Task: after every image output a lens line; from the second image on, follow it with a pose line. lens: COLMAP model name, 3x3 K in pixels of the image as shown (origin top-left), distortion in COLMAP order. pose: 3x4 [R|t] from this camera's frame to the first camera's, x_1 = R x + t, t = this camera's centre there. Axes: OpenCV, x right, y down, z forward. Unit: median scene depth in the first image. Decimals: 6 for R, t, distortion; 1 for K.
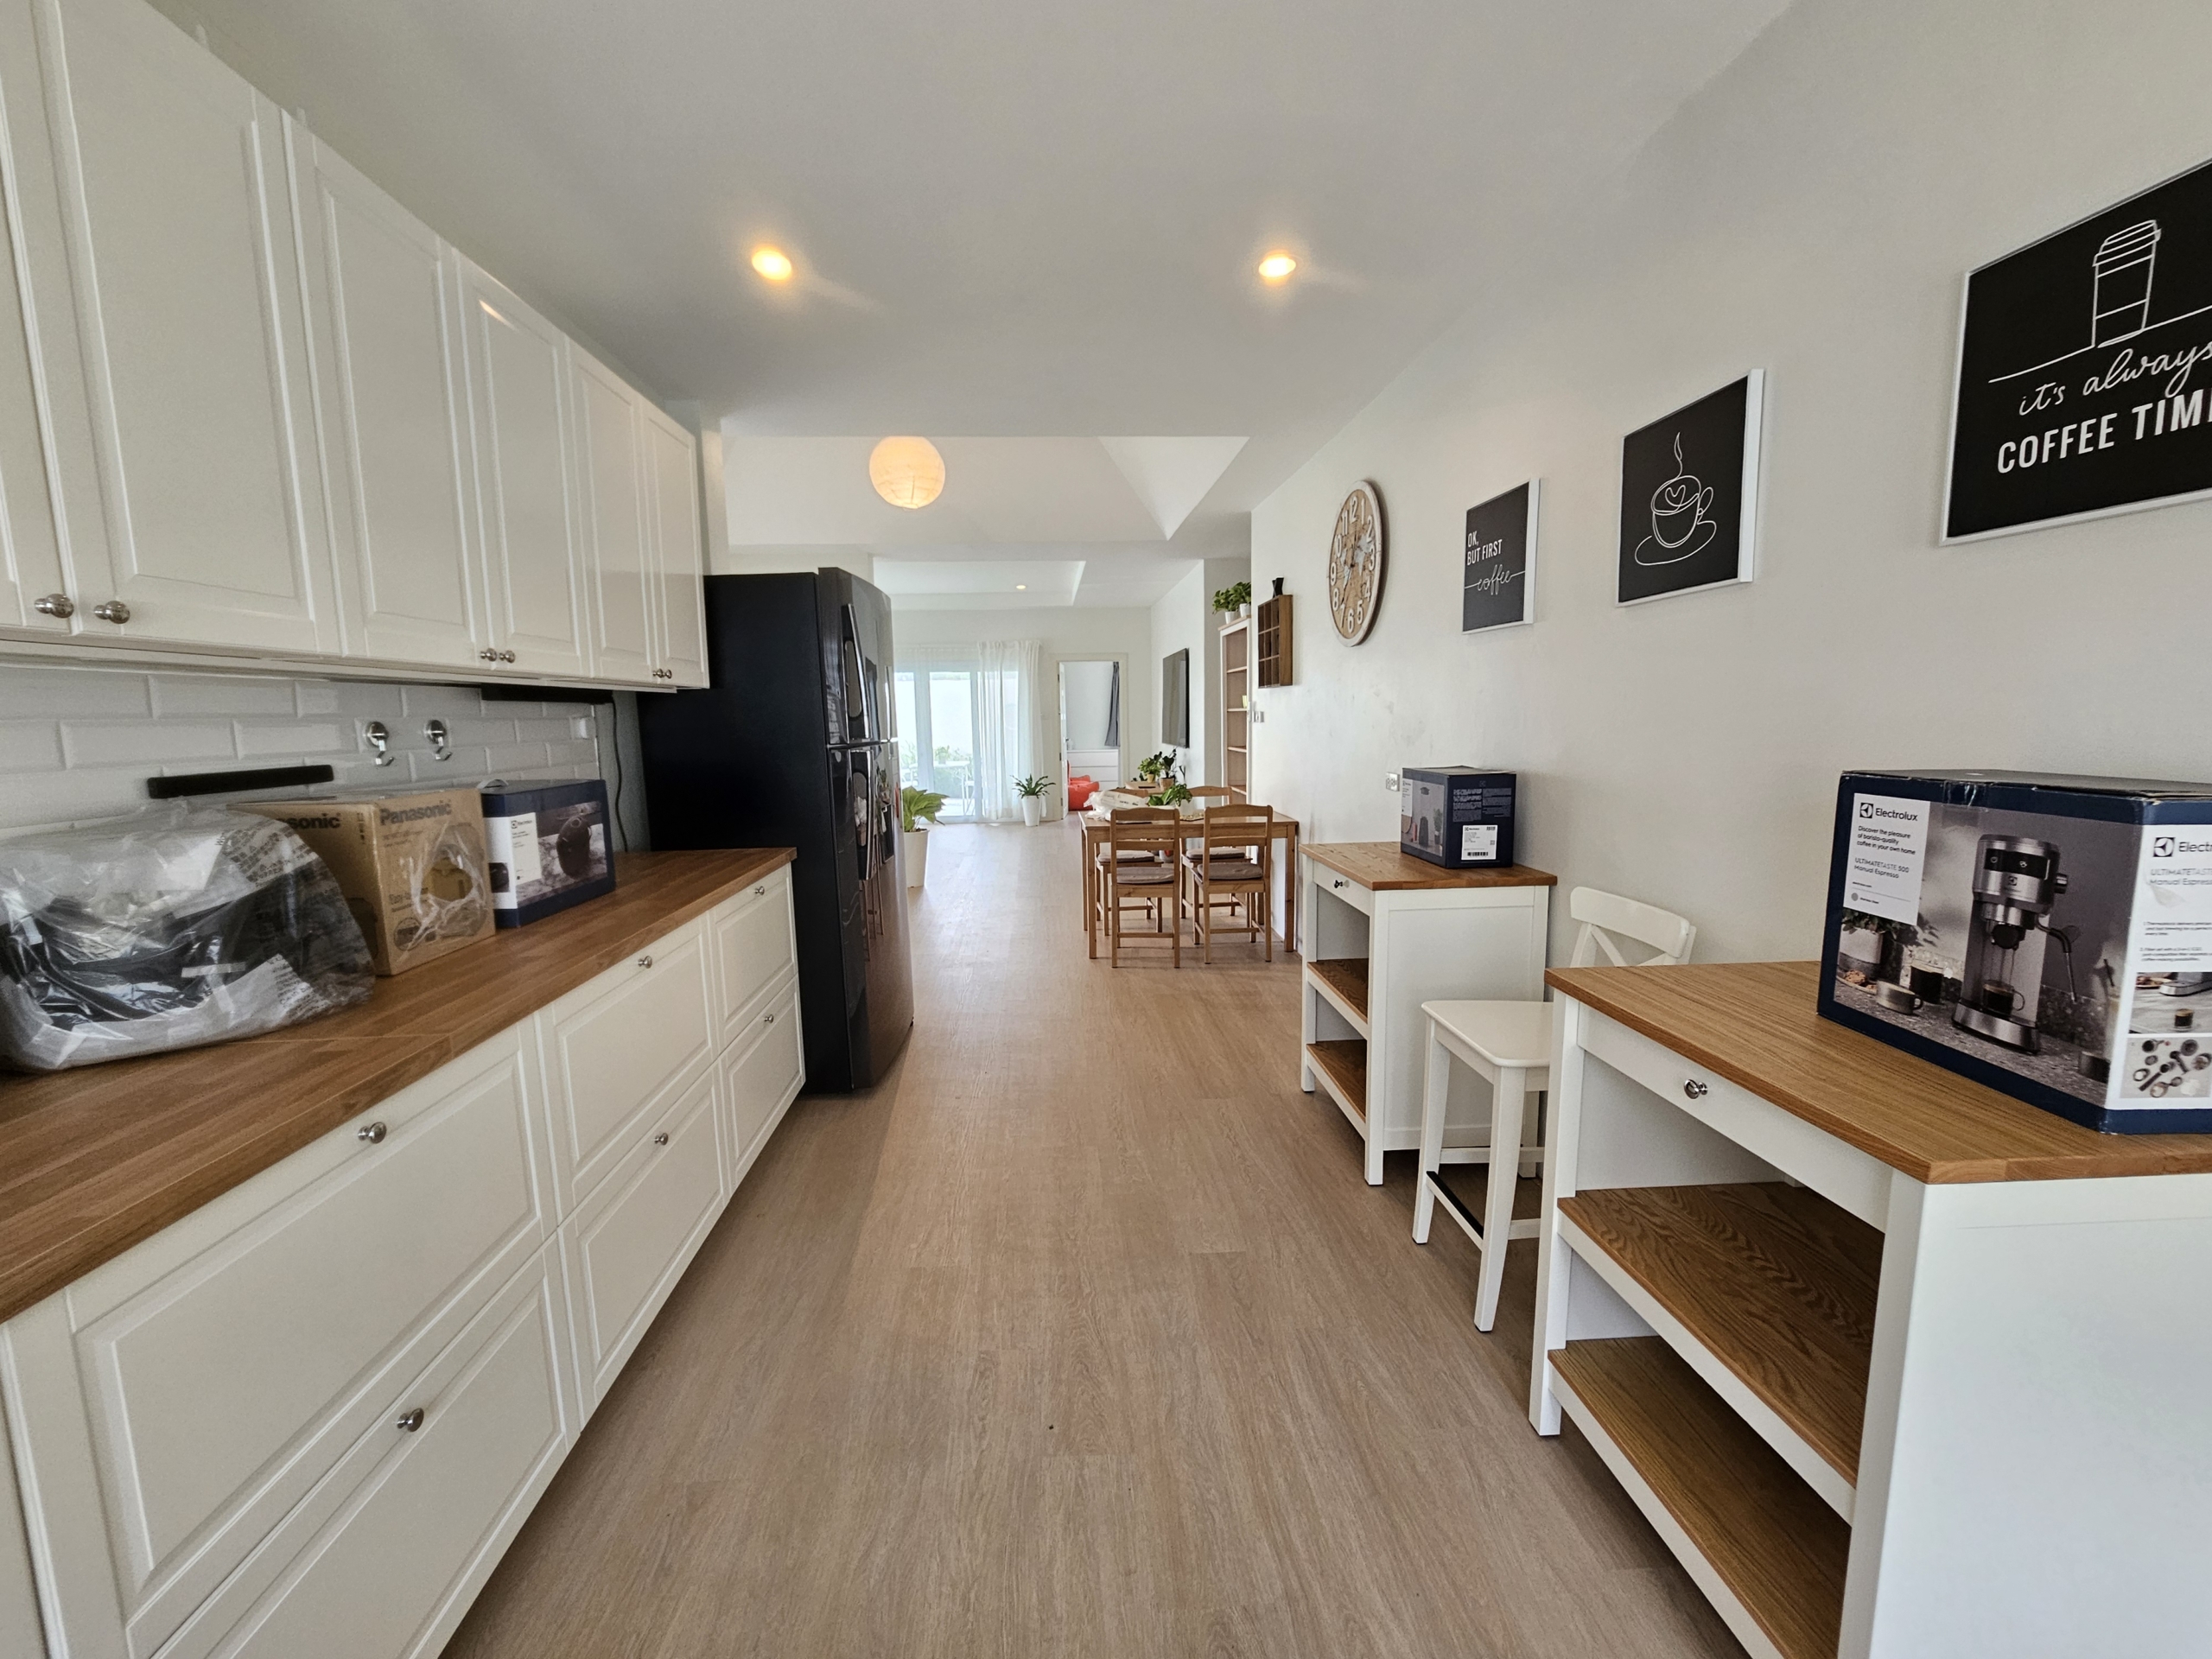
lens RADIAL K [[909.2, 0, 1097.5], [0, 909.2, 830.6], [0, 0, 1]] dist [-0.000767, -0.001392]
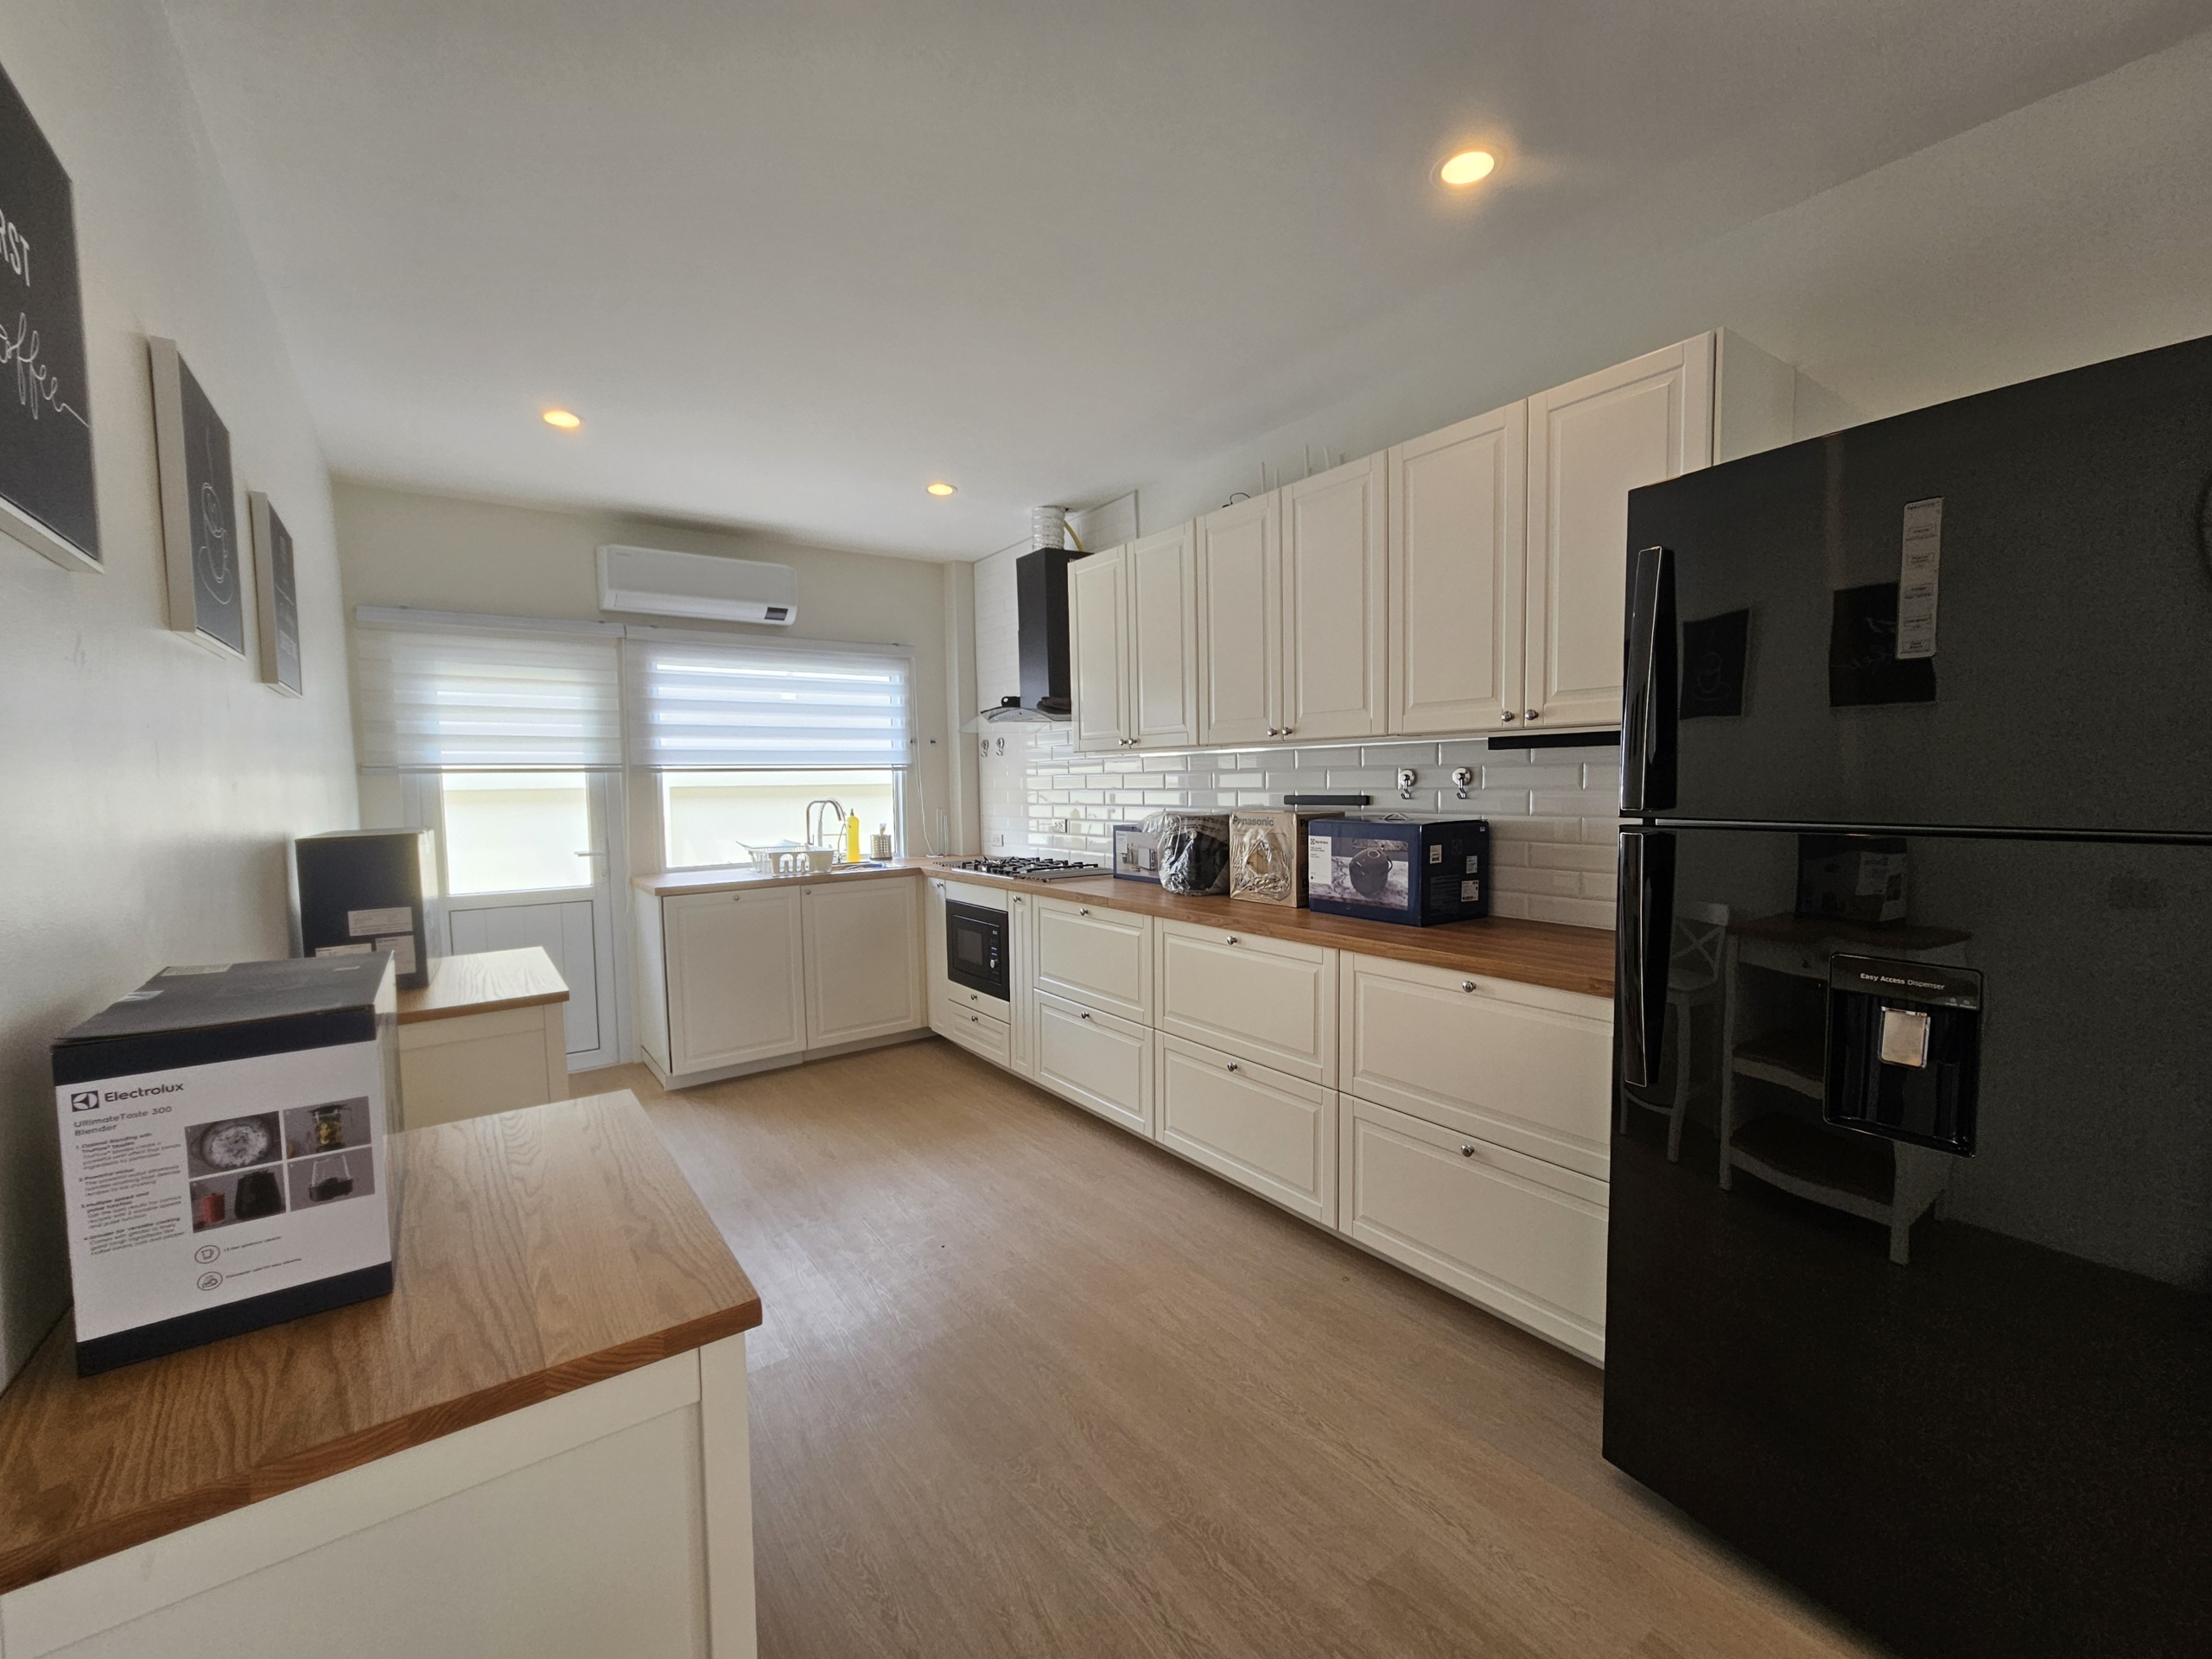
lens RADIAL K [[909.2, 0, 1092.0], [0, 909.2, 835.9], [0, 0, 1]] dist [-0.000767, -0.001392]
pose [[-0.840267, 0.068535, -0.537824, 0.430796], [-0.036037, 0.982725, 0.181532, -0.257728], [0.540975, 0.171917, -0.823281, 1.920264]]
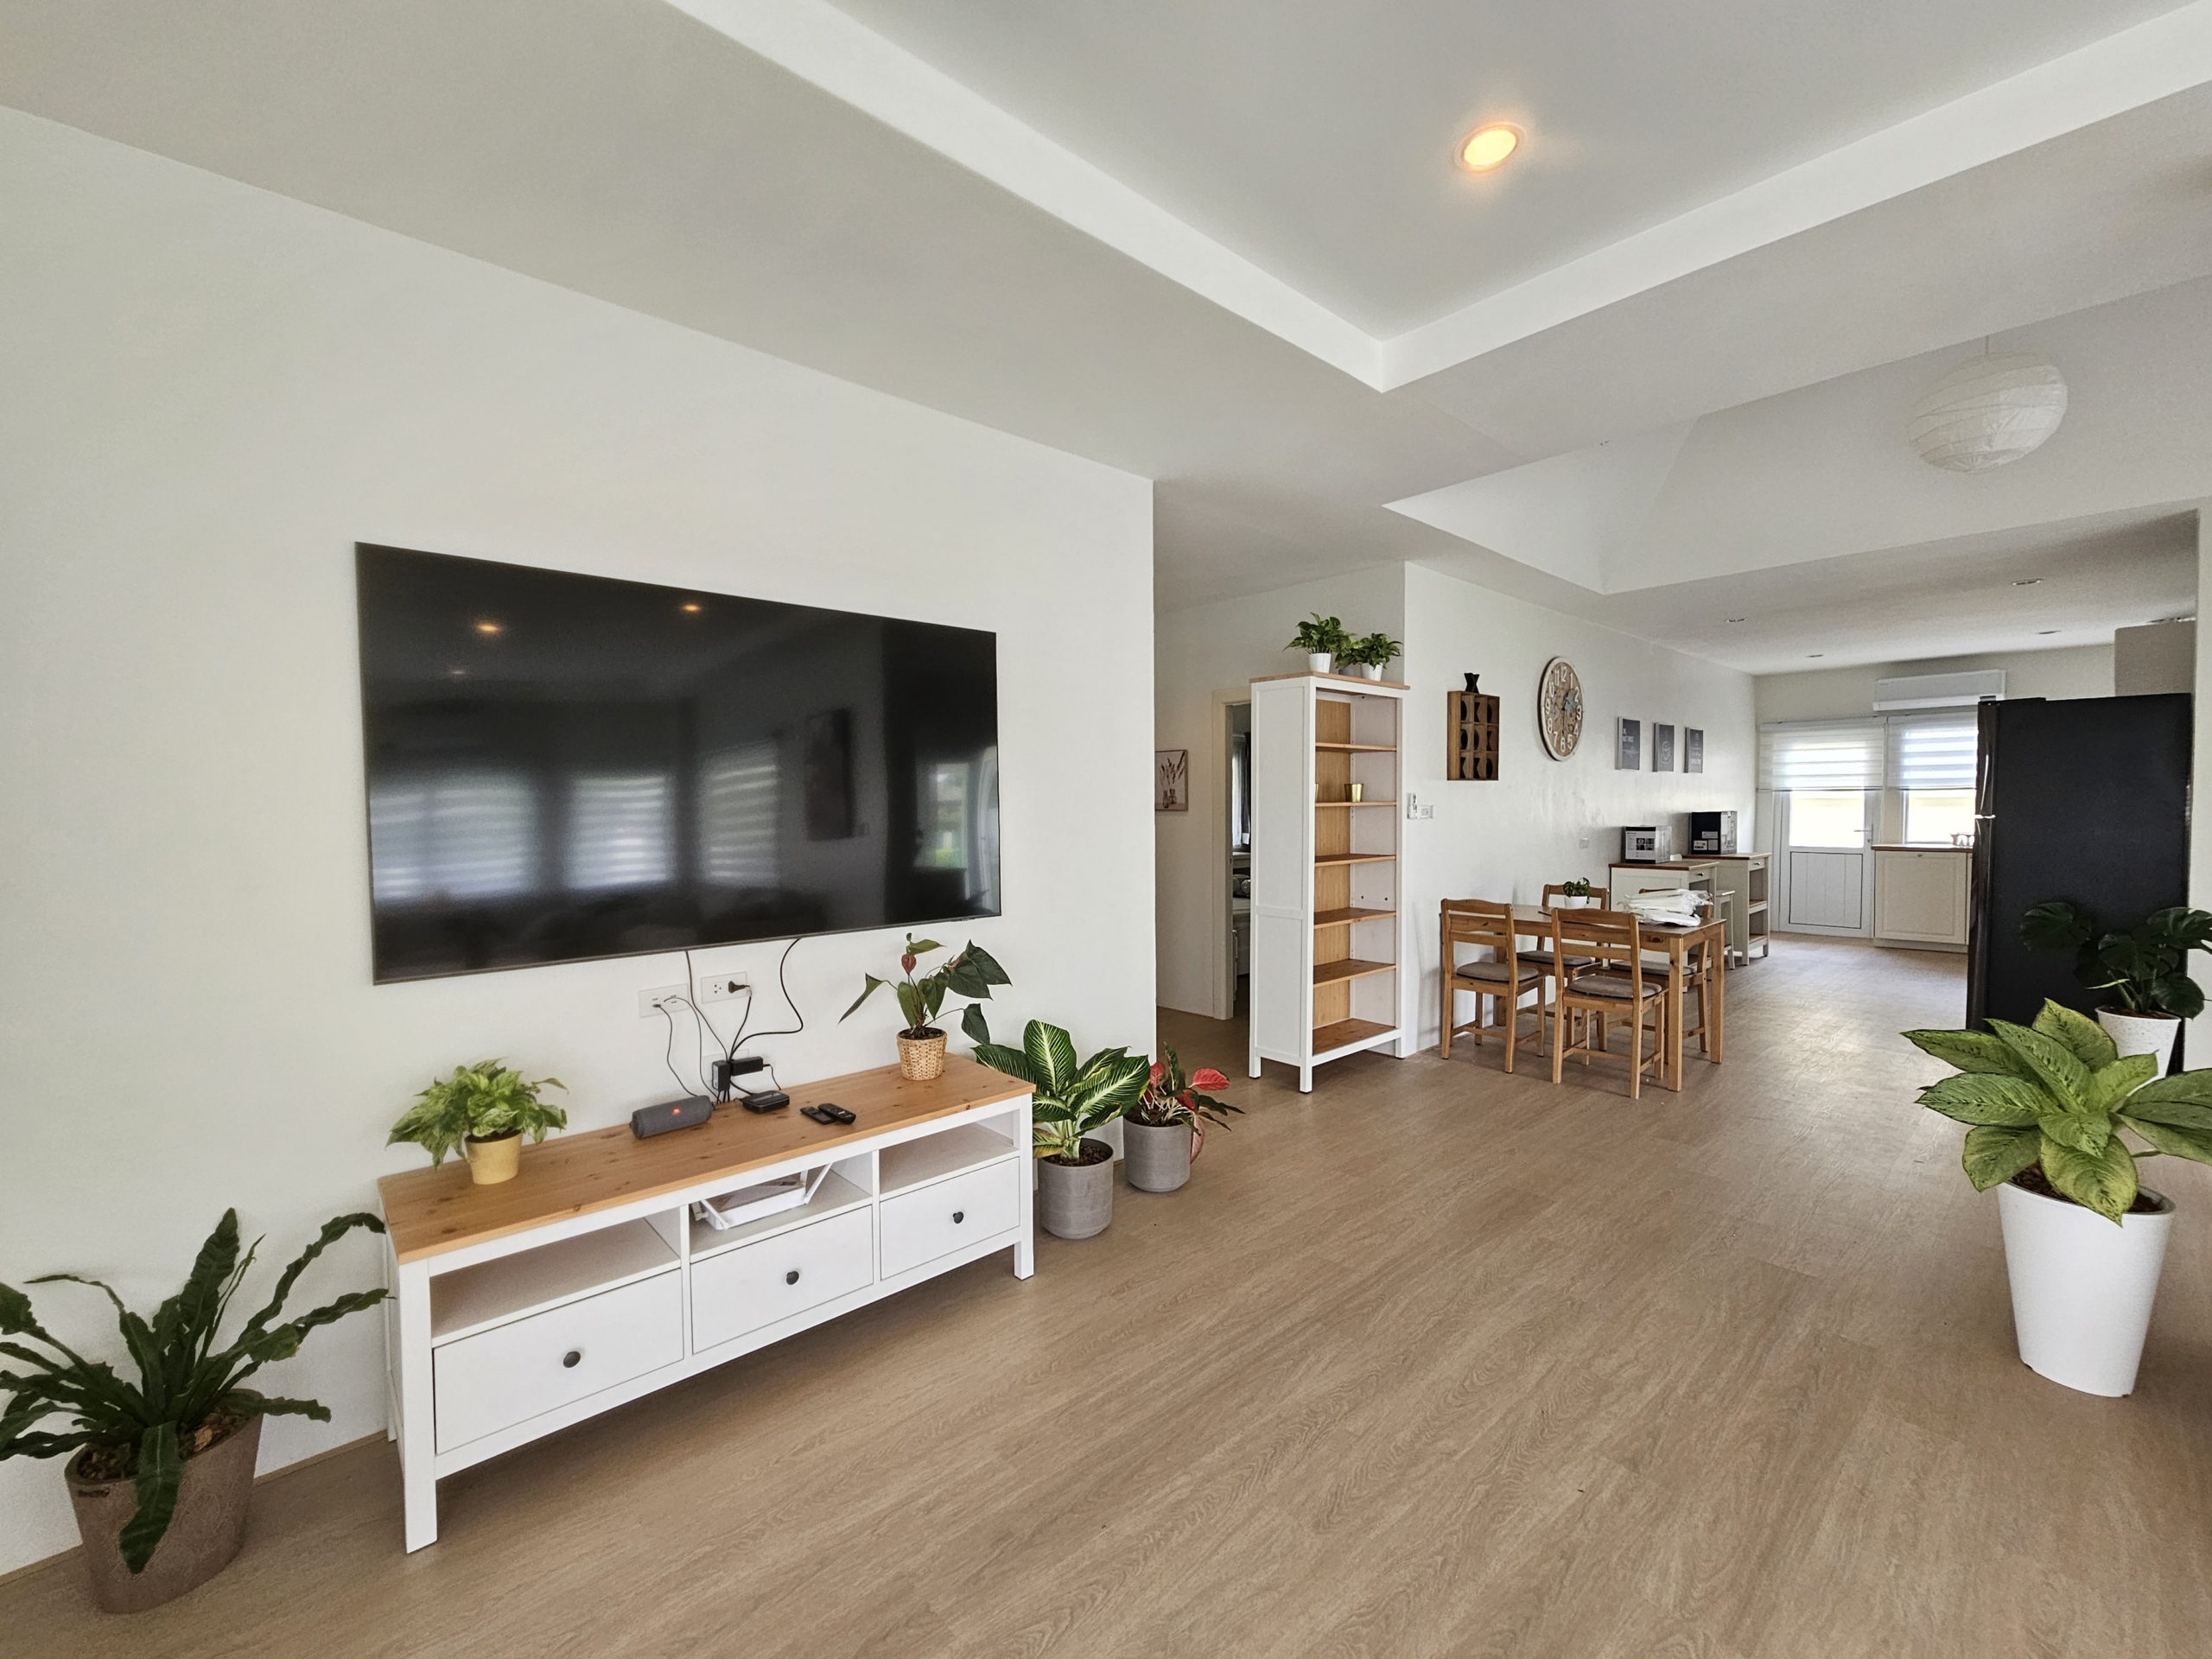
lens RADIAL K [[909.2, 0, 1096.7], [0, 909.2, 825.2], [0, 0, 1]] dist [-0.000767, -0.001392]
pose [[-0.624806, 0.004893, 0.780765, -0.769066], [0.118929, 0.988908, 0.088975, -0.616119], [-0.771670, 0.148448, -0.618457, 4.893935]]
